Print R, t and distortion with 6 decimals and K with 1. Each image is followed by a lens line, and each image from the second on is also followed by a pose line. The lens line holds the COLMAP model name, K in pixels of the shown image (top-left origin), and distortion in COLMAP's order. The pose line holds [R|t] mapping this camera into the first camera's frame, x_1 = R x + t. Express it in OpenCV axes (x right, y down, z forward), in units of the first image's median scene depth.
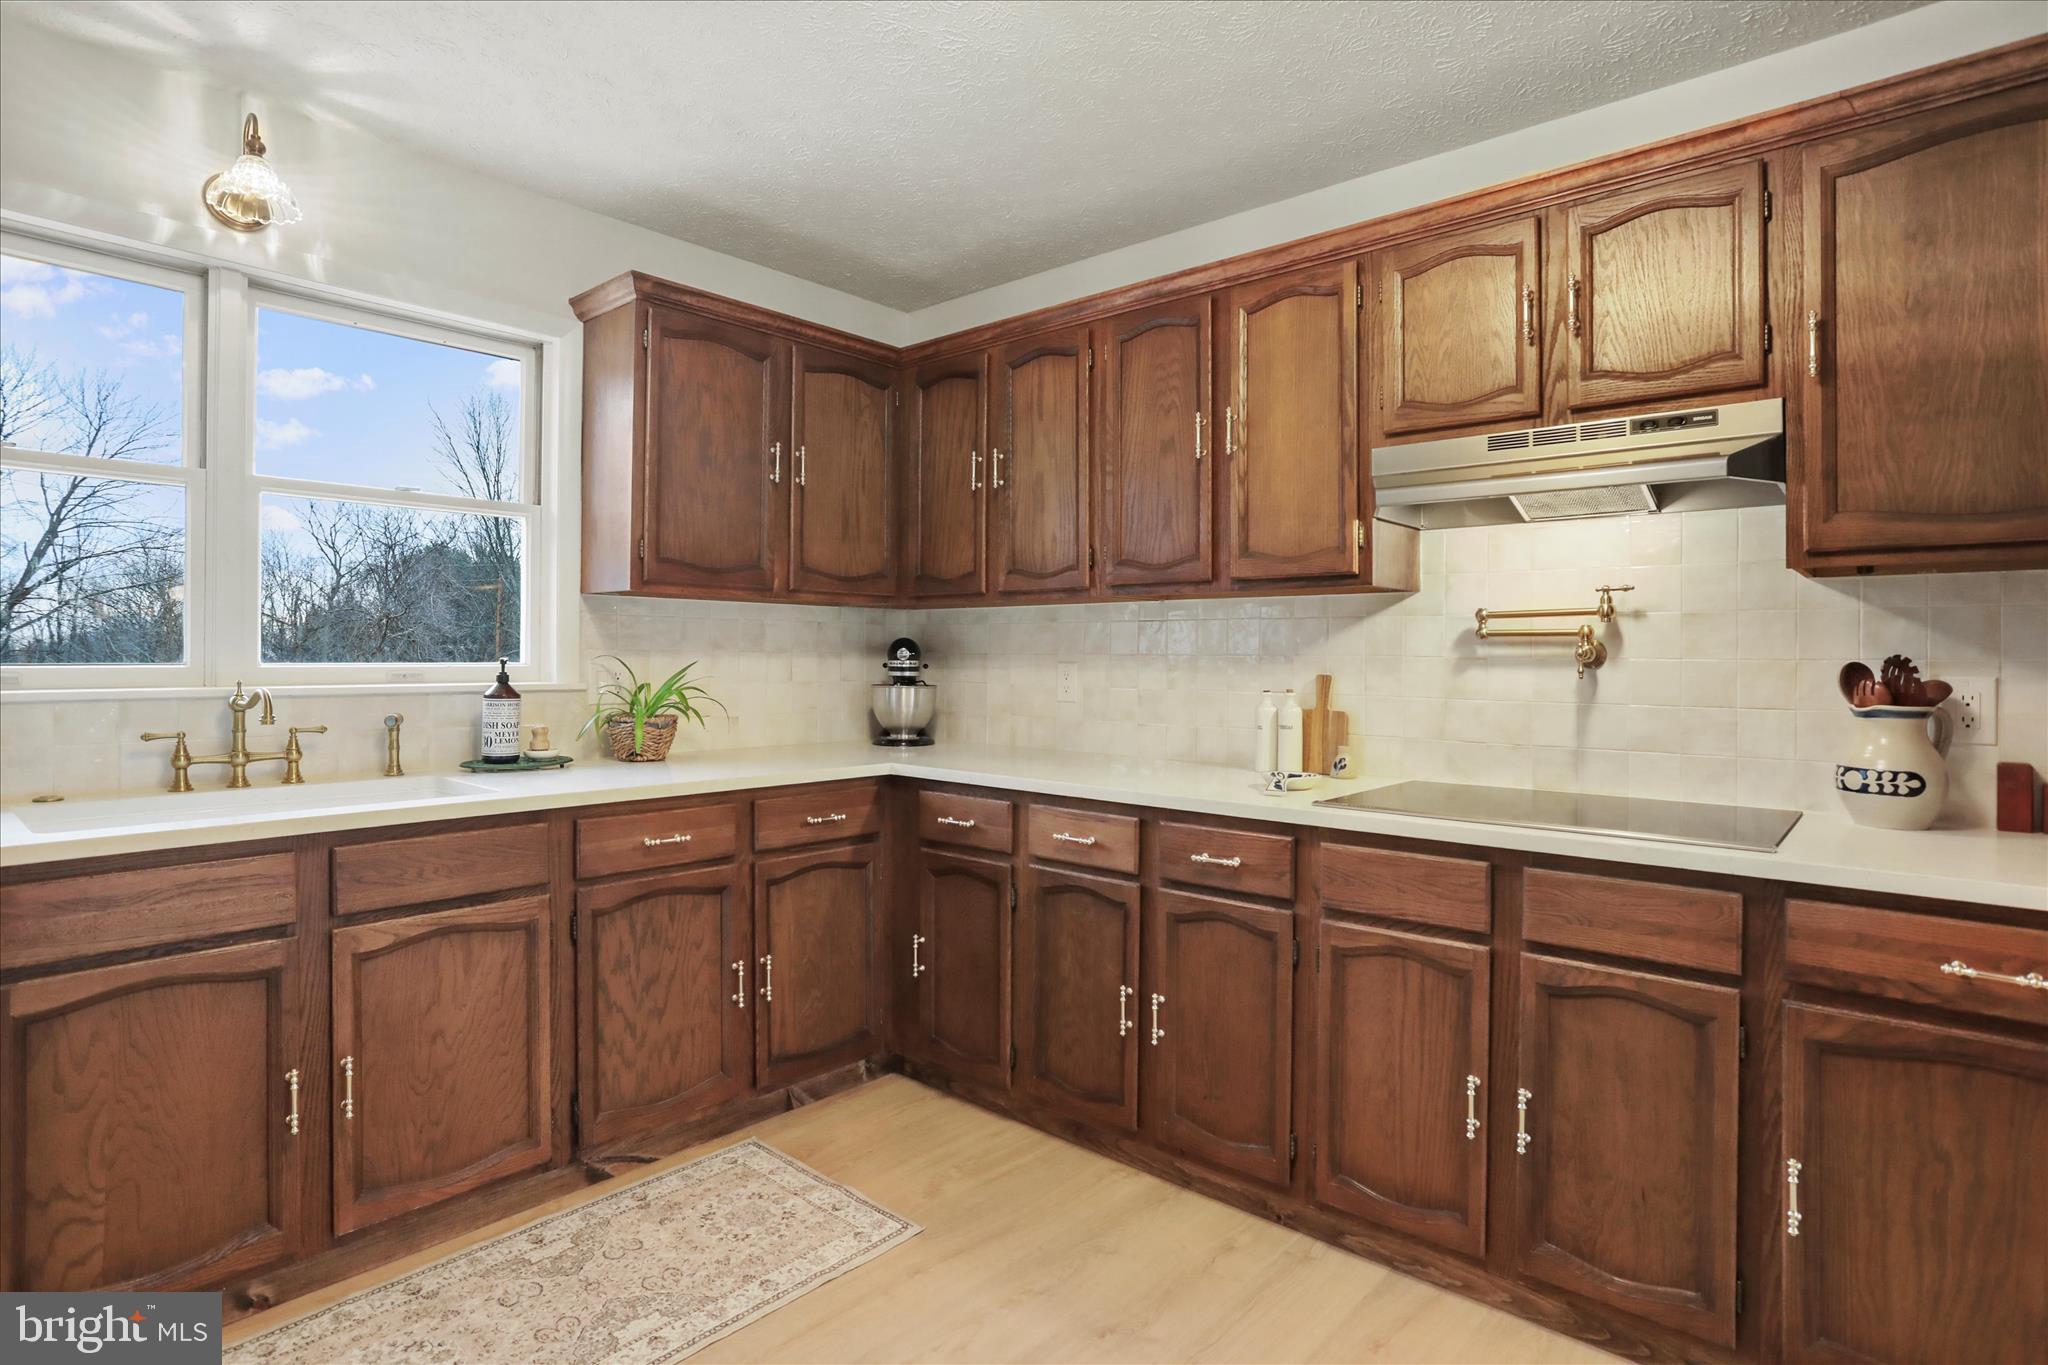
lens RADIAL K [[1003.6, 0, 1026.4], [0, 1003.6, 659.9], [0, 0, 1]] dist [-0.013779, 0.001272]
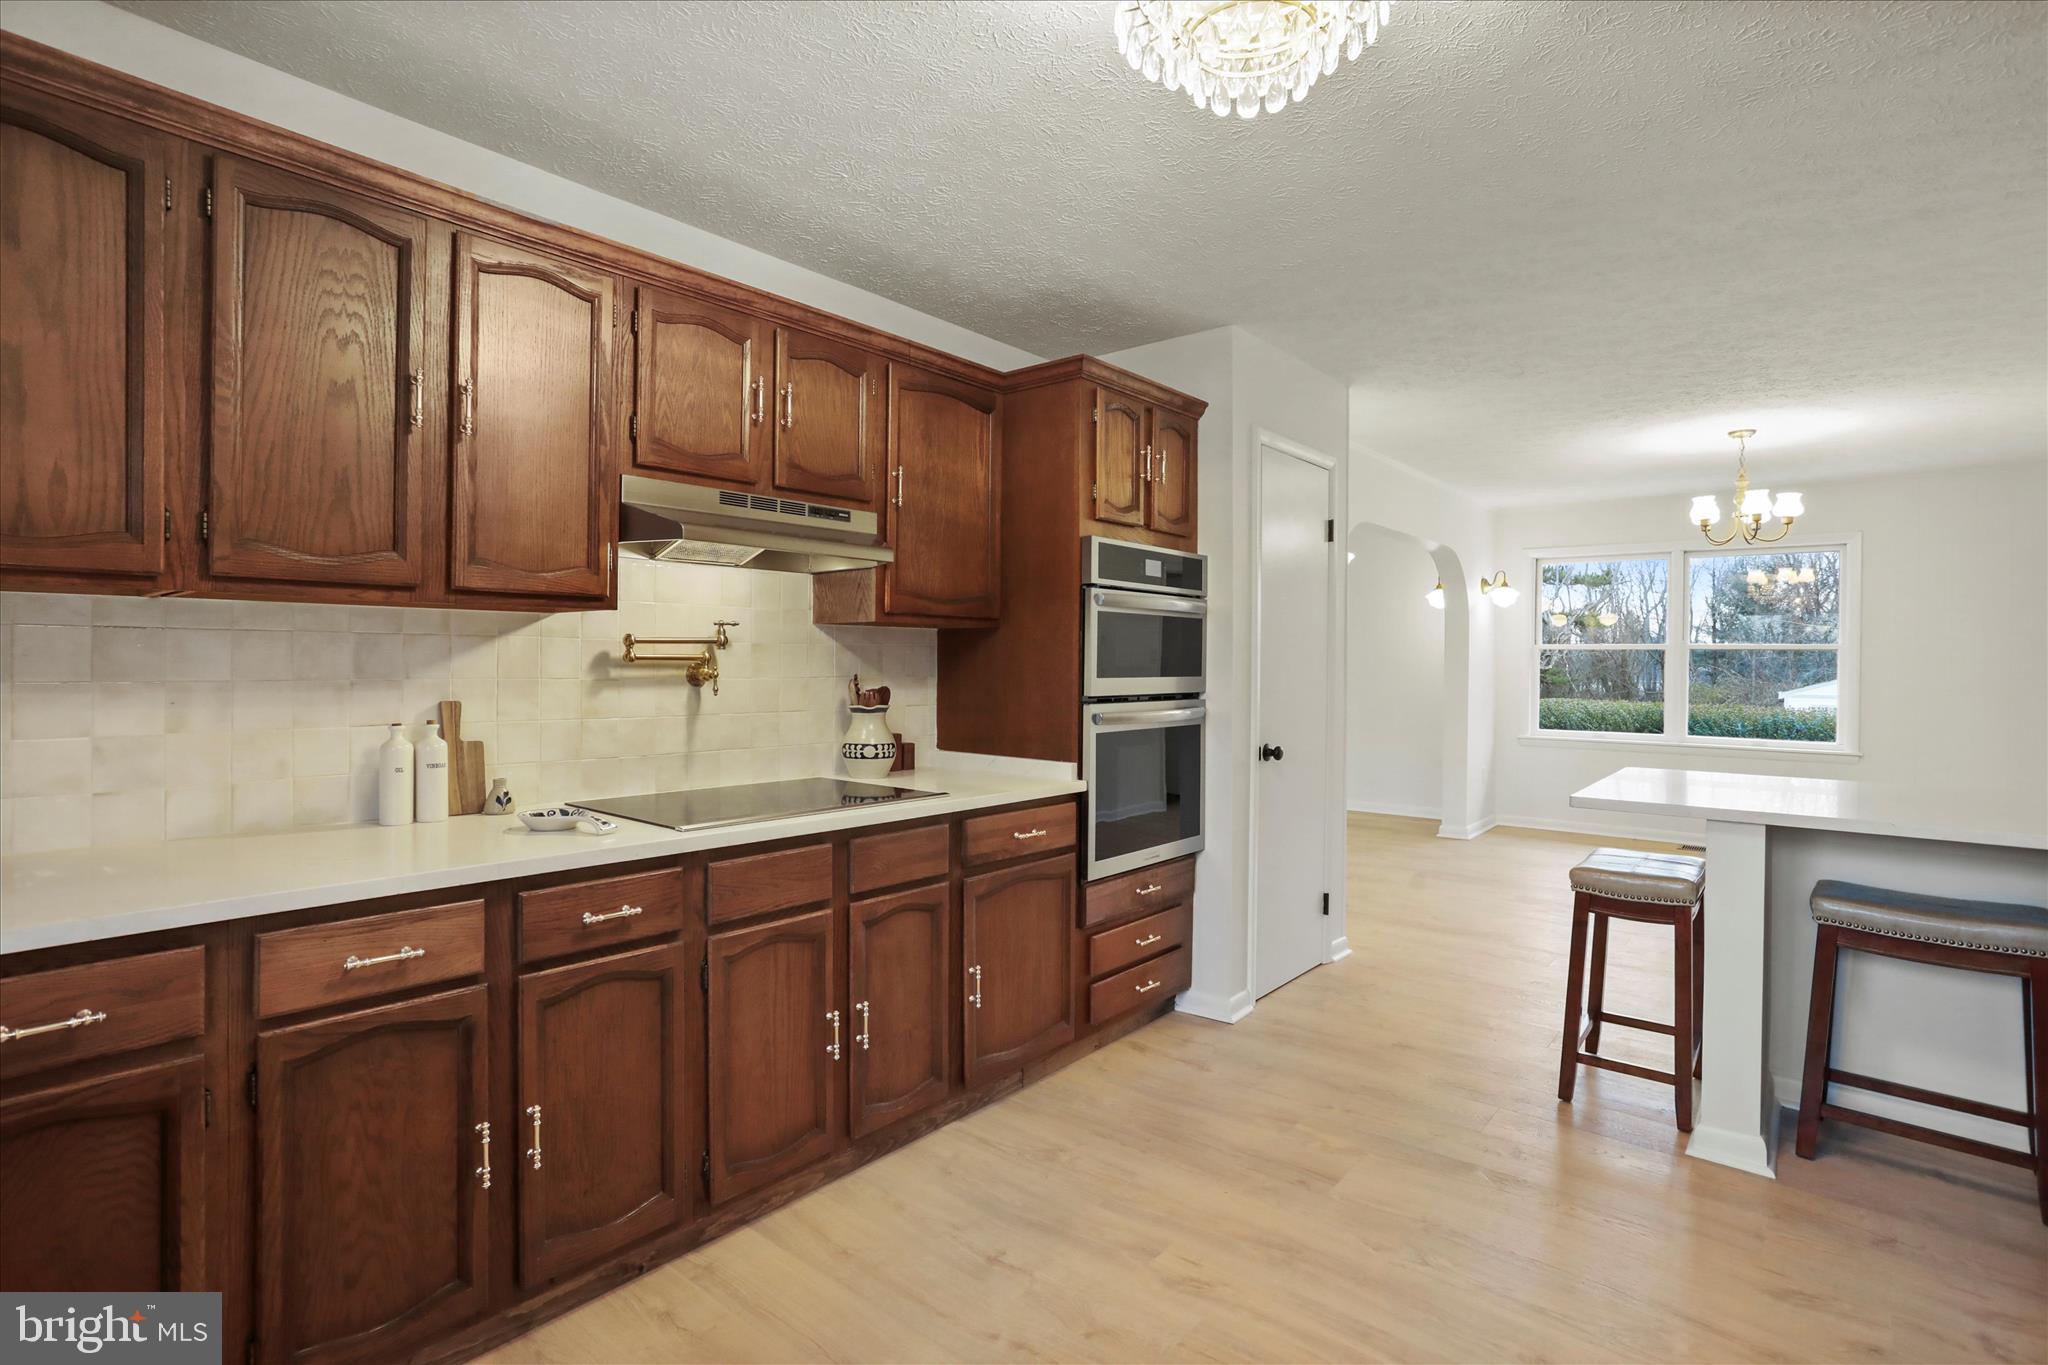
lens RADIAL K [[991.9, 0, 1026.1], [0, 991.9, 668.7], [0, 0, 1]] dist [-0.046323, 0.021006]
pose [[0.007314, -0.011810, 0.999904, -0.637577], [-0.001293, 0.999929, 0.011819, -0.028223], [-0.999972, -0.001380, 0.007298, 0.590582]]
